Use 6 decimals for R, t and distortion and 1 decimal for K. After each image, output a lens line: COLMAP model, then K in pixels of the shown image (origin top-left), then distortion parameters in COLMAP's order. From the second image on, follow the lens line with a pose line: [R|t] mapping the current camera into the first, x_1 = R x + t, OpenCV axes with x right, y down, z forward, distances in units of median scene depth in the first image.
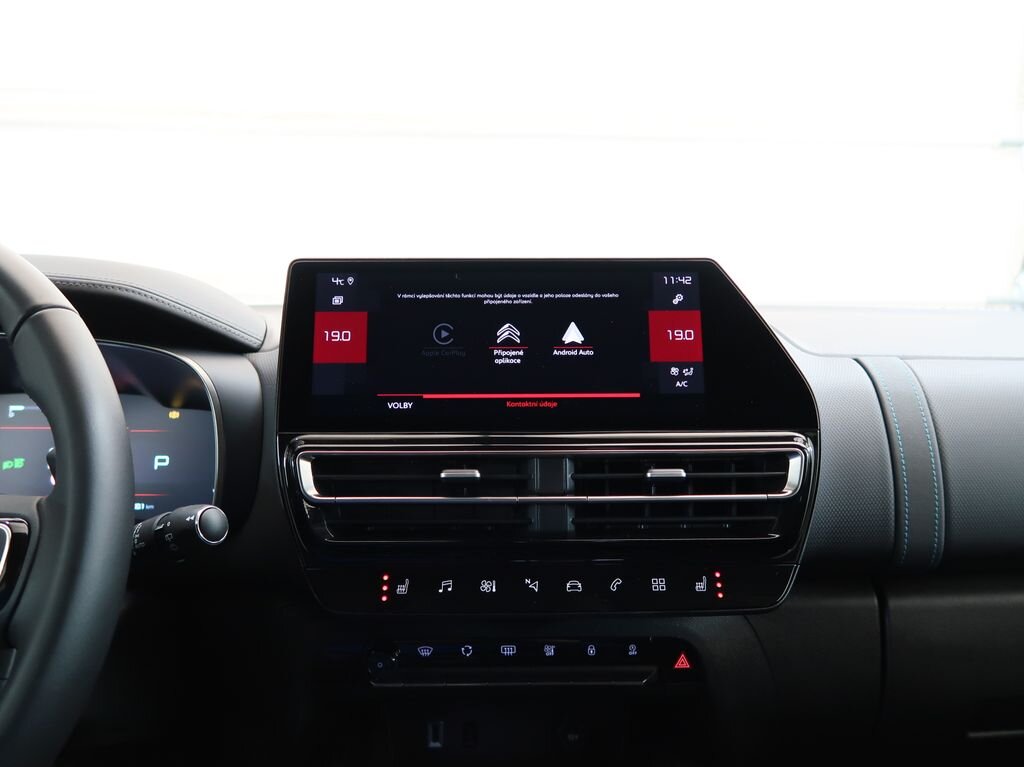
lens RADIAL K [[827.6, 0, 514.8], [0, 827.6, 381.4], [0, 0, 1]] dist [-0.016049, -0.006454]
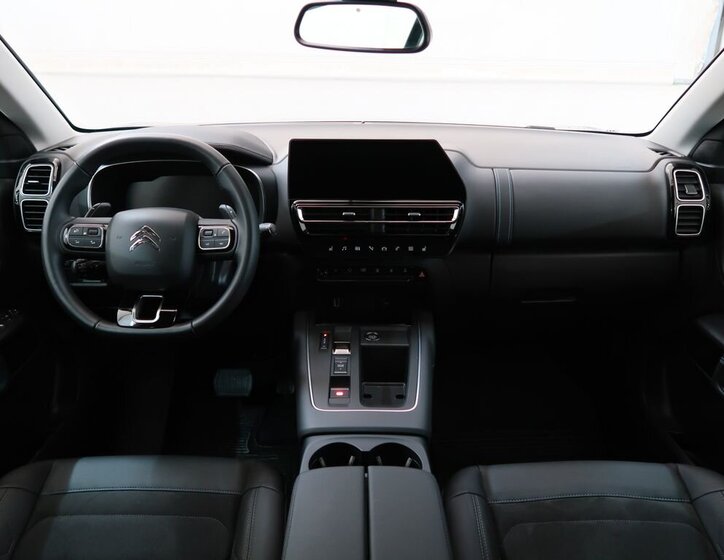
lens RADIAL K [[597.7, 0, 363.3], [0, 597.7, 276.9], [0, 0, 1]] dist [-0.032420, -0.013788]
pose [[0.999872, 0.012665, -0.009747, 0.014231], [-0.009575, 0.963051, 0.269148, -0.265164], [0.012795, -0.269020, 0.963049, -1.236384]]
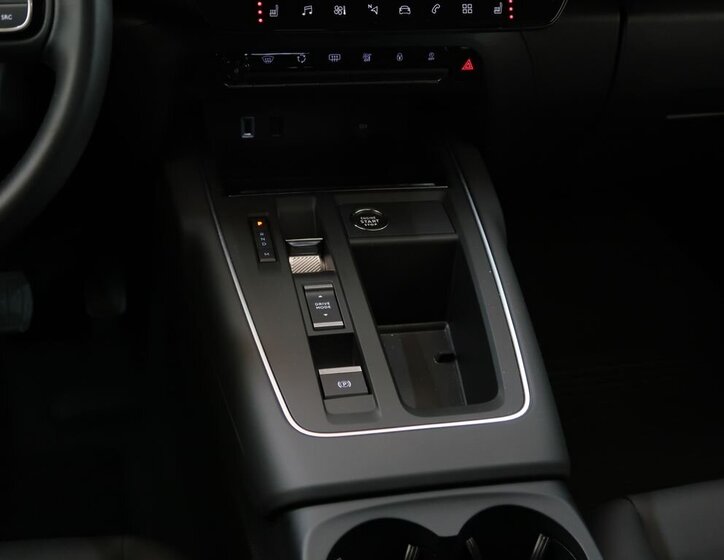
lens RADIAL K [[1106.0, 0, 357.7], [0, 1106.0, 280.3], [0, 0, 1]] dist [-0.053729, 0.000000]
pose [[0.981567, -0.048428, 0.184882, -0.335092], [-0.050002, 0.868598, 0.492988, -0.228930], [-0.184463, -0.493145, 0.850165, -0.654678]]
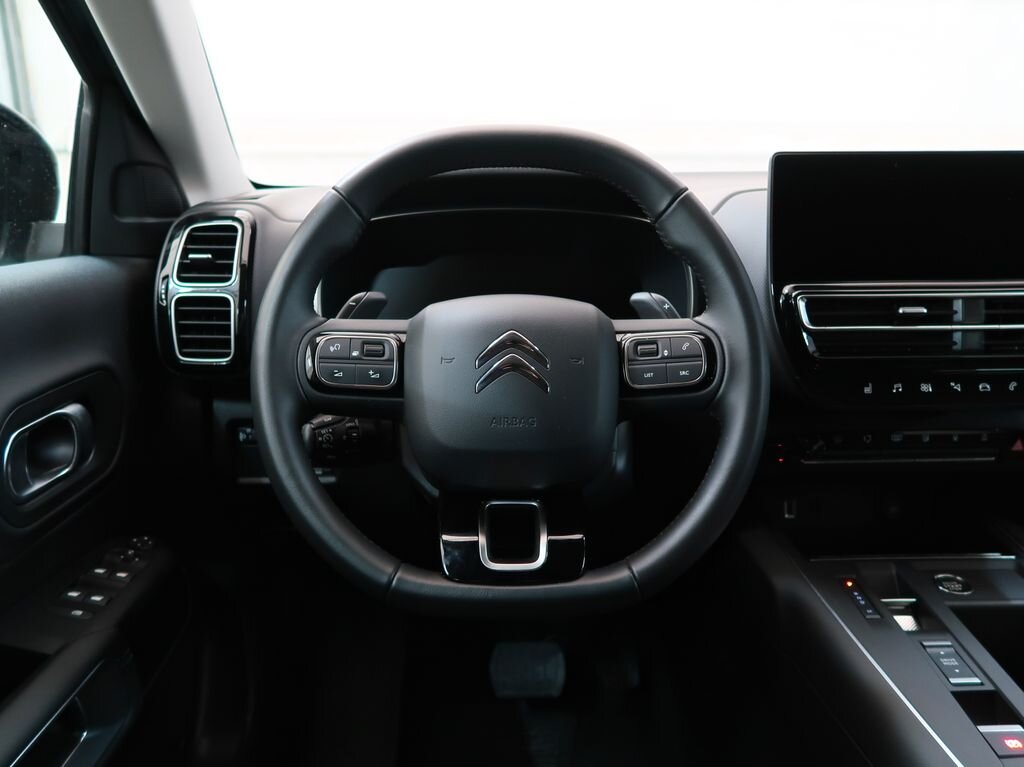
lens RADIAL K [[827.6, 0, 518.7], [0, 827.6, 376.7], [0, 0, 1]] dist [-0.016049, -0.006454]
pose [[0.999808, -0.006358, -0.018510, -0.703979], [0.009205, 0.987390, 0.158038, -0.005676], [0.017272, -0.158179, 0.987259, -0.424886]]
